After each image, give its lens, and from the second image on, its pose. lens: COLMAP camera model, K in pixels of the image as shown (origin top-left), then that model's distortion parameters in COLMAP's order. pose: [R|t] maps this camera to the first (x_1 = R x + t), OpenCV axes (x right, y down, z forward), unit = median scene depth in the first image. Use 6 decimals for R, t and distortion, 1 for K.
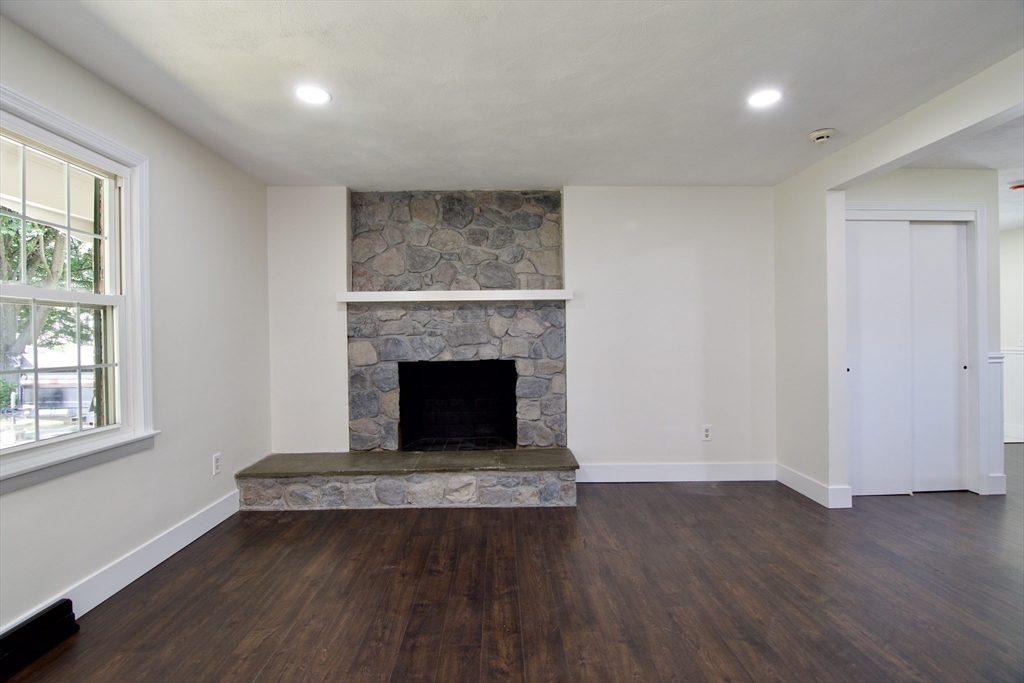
lens RADIAL K [[495.2, 0, 512.6], [0, 495.2, 338.8], [0, 0, 1]] dist [-0.001495, -0.013068]
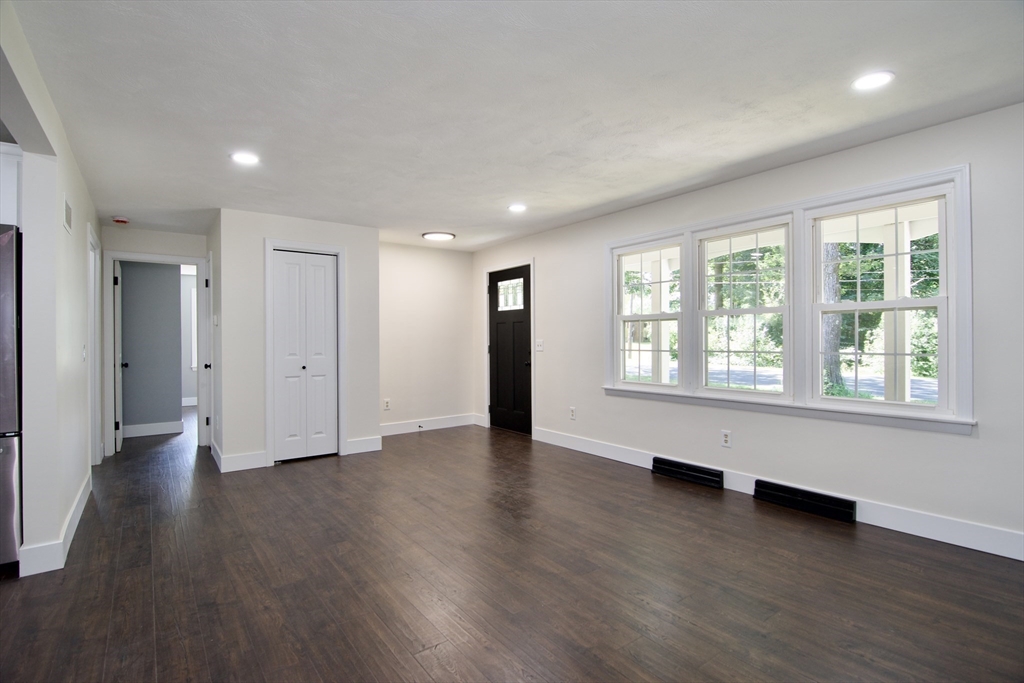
lens RADIAL K [[495.2, 0, 512.6], [0, 495.2, 338.8], [0, 0, 1]] dist [-0.001495, -0.013068]
pose [[-0.823684, 0.017009, -0.566794, 0.426806], [0.015496, 0.999852, 0.007485, -0.007674], [0.566837, -0.002618, -0.823826, 0.822442]]
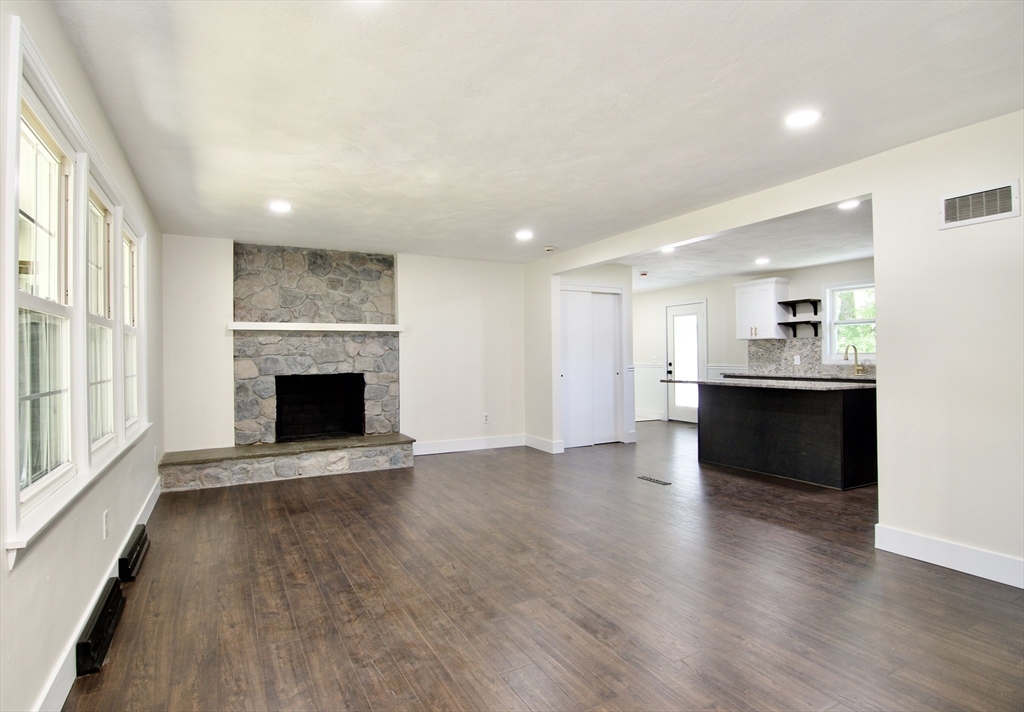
lens RADIAL K [[501.0, 0, 512.0], [0, 501.0, 356.0], [0, 0, 1]] dist [-0.001324, -0.000106]
pose [[0.884778, 0.001460, 0.466010, -0.294545], [0.001311, 0.999983, -0.005621, 0.002679], [-0.466010, 0.005584, 0.884762, -0.472948]]
